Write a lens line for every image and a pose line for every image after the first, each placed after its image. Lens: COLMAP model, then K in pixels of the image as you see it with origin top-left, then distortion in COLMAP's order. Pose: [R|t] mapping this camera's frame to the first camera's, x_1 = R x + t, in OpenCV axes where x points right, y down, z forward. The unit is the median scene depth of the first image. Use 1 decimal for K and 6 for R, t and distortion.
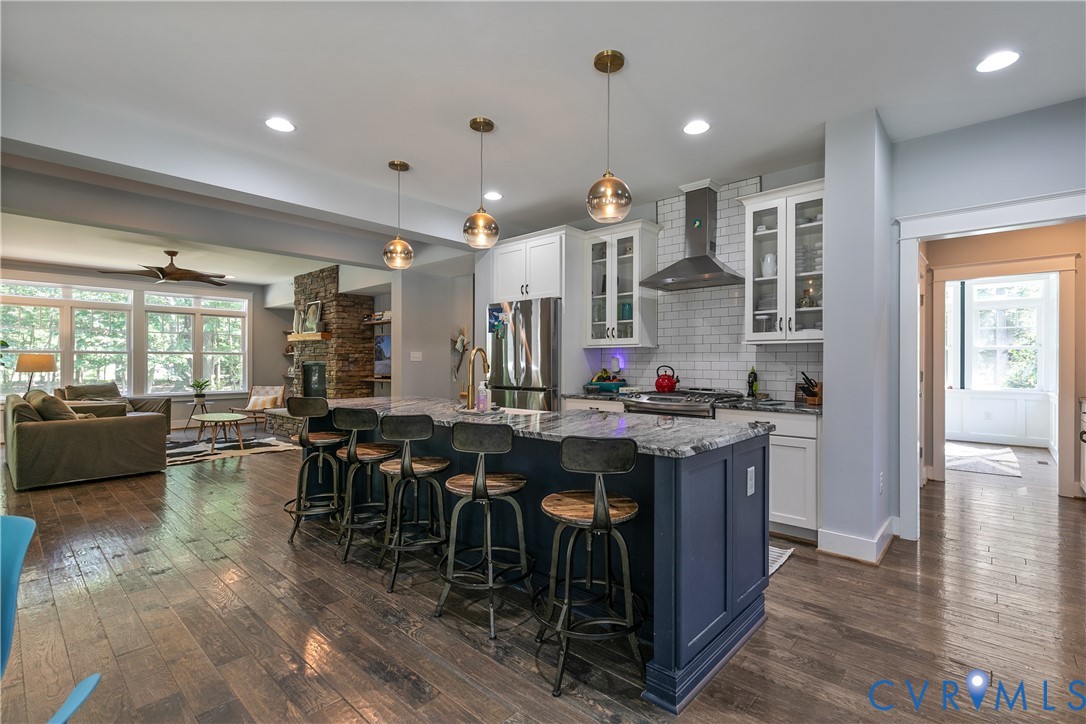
lens RADIAL K [[493.1, 0, 544.9], [0, 493.1, 360.4], [0, 0, 1]] dist [0.003262, -0.000539]
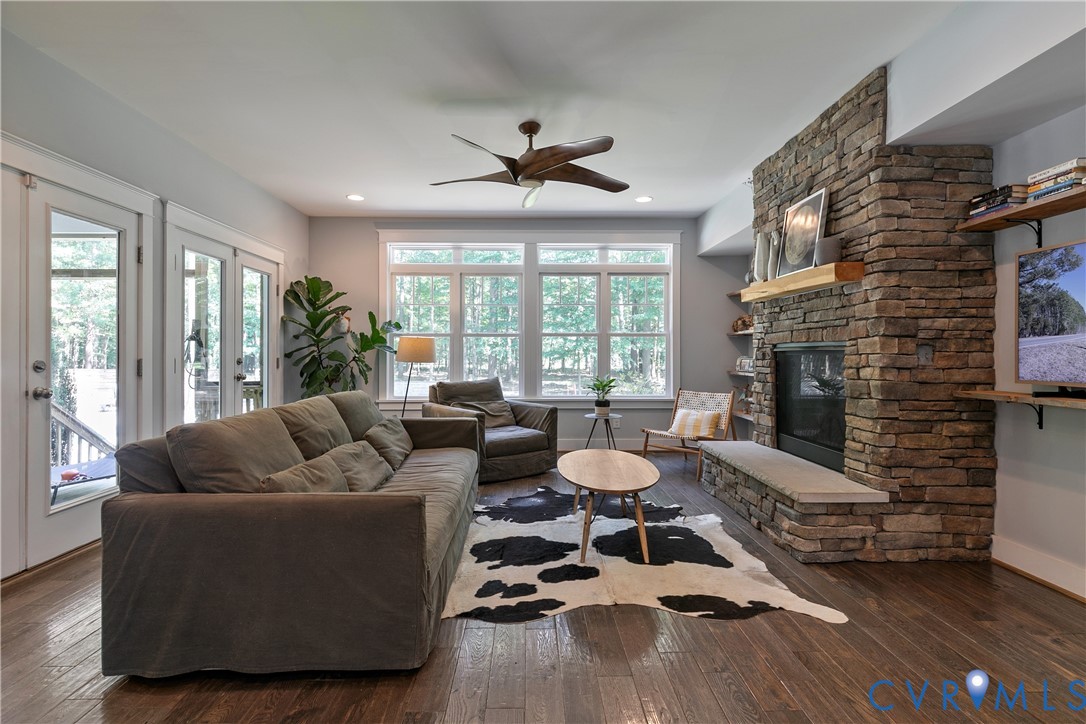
lens RADIAL K [[517.3, 0, 544.6], [0, 517.3, 354.7], [0, 0, 1]] dist [-0.006443, -0.000668]
pose [[0.689441, 0.000008, -0.724342, -0.305877], [0.001980, 0.999996, 0.001895, 0.010789], [0.724339, -0.002741, 0.689438, 0.544046]]
